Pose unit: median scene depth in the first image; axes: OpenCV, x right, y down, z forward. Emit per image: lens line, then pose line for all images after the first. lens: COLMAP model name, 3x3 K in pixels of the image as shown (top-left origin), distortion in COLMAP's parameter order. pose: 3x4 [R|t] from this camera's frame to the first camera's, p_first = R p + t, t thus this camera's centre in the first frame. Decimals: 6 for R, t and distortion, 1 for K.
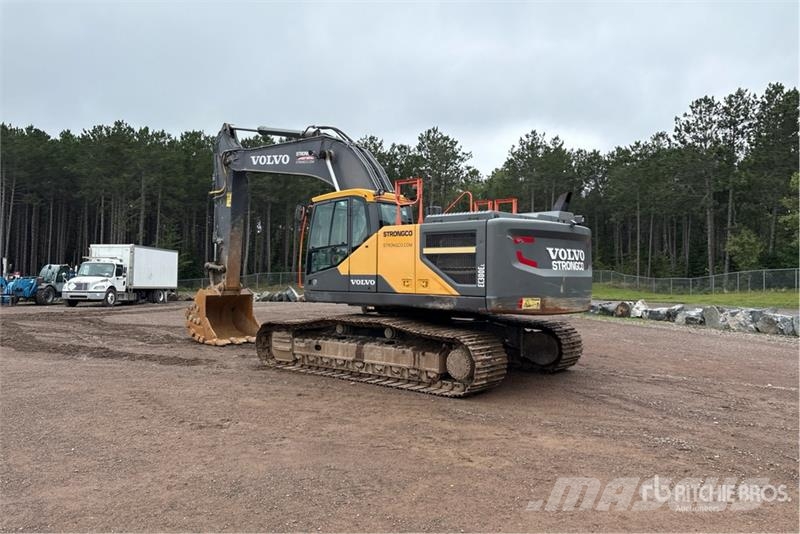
lens RADIAL K [[601.3, 0, 410.2], [0, 601.3, 259.3], [0, 0, 1]] dist [0.040680, -0.015058]
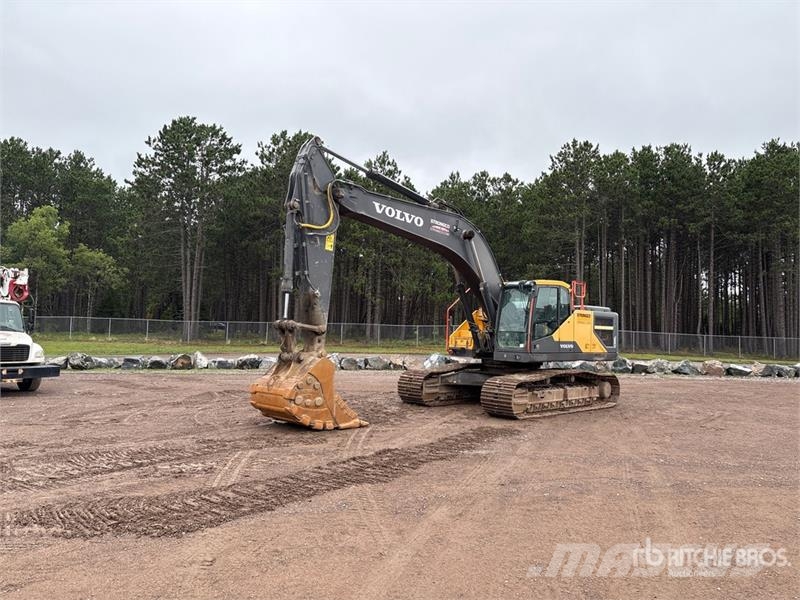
lens RADIAL K [[603.7, 0, 398.6], [0, 603.7, 302.1], [0, 0, 1]] dist [0.041064, -0.040243]
pose [[0.112502, 0.044853, 0.992639, -1.217003], [-0.047291, 0.998090, -0.039740, 0.006506], [-0.992525, -0.042472, 0.114409, 0.940002]]
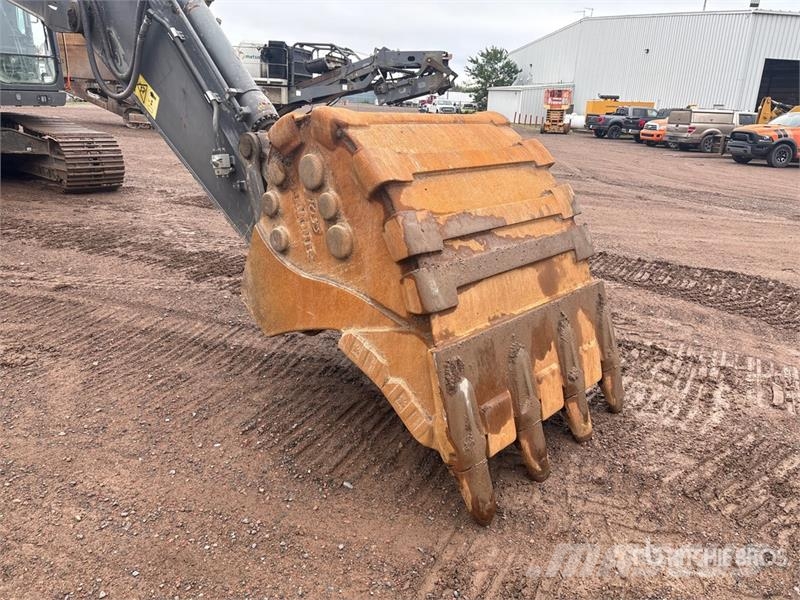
lens RADIAL K [[603.7, 0, 400.0], [0, 603.7, 301.0], [0, 0, 1]] dist [0.041064, -0.040243]
pose [[-0.998681, -0.050771, -0.007599, -0.541330], [-0.050726, 0.953151, 0.298213, 0.043254], [-0.007898, 0.298205, -0.954469, 1.577001]]
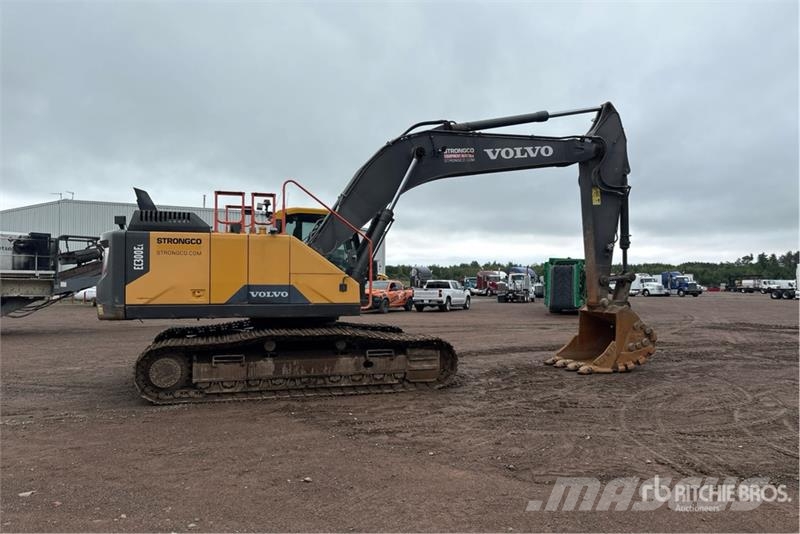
lens RADIAL K [[601.3, 0, 408.6], [0, 601.3, 267.0], [0, 0, 1]] dist [0.040680, -0.015058]
pose [[-0.542638, -0.025913, -0.839567, 0.623981], [0.007480, 0.999335, -0.035679, 0.029083], [0.839933, -0.025641, -0.542083, 1.434011]]
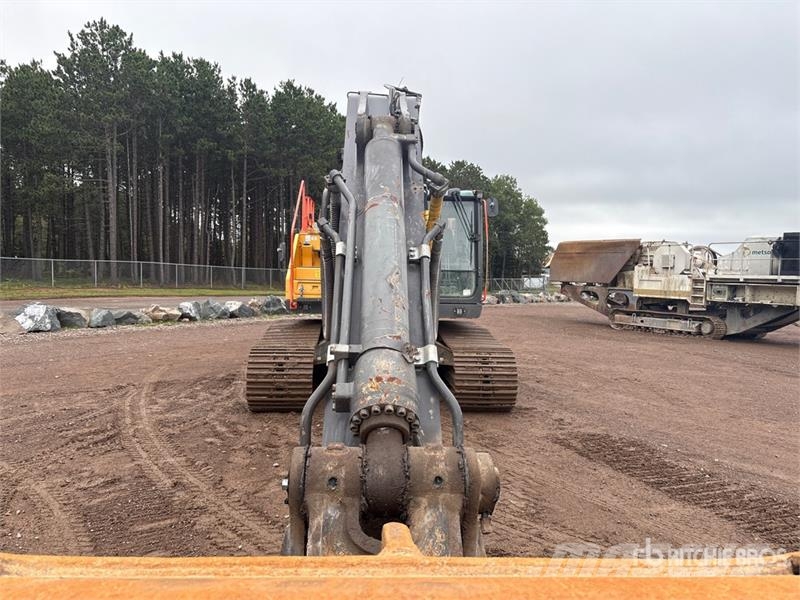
lens RADIAL K [[603.7, 0, 401.5], [0, 603.7, 305.1], [0, 0, 1]] dist [0.041064, -0.040243]
pose [[-0.687945, -0.054119, 0.723742, -0.571691], [-0.038085, 0.998534, 0.038465, 0.021677], [-0.724763, -0.001102, -0.688998, 1.359734]]
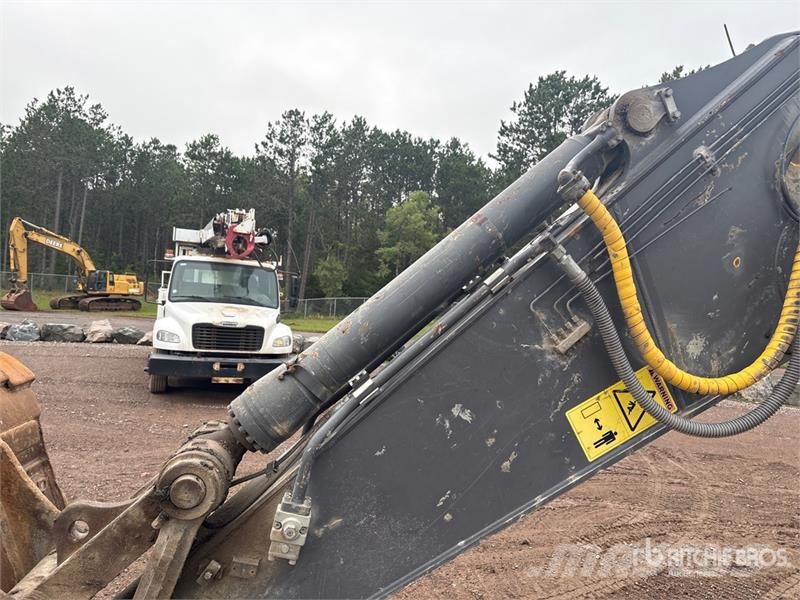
lens RADIAL K [[603.7, 0, 407.8], [0, 603.7, 303.7], [0, 0, 1]] dist [0.041064, -0.040243]
pose [[0.643264, 0.044093, 0.764373, -0.562984], [-0.087753, 0.996007, 0.016394, 0.017878], [-0.760599, -0.077622, 0.644565, 1.152486]]
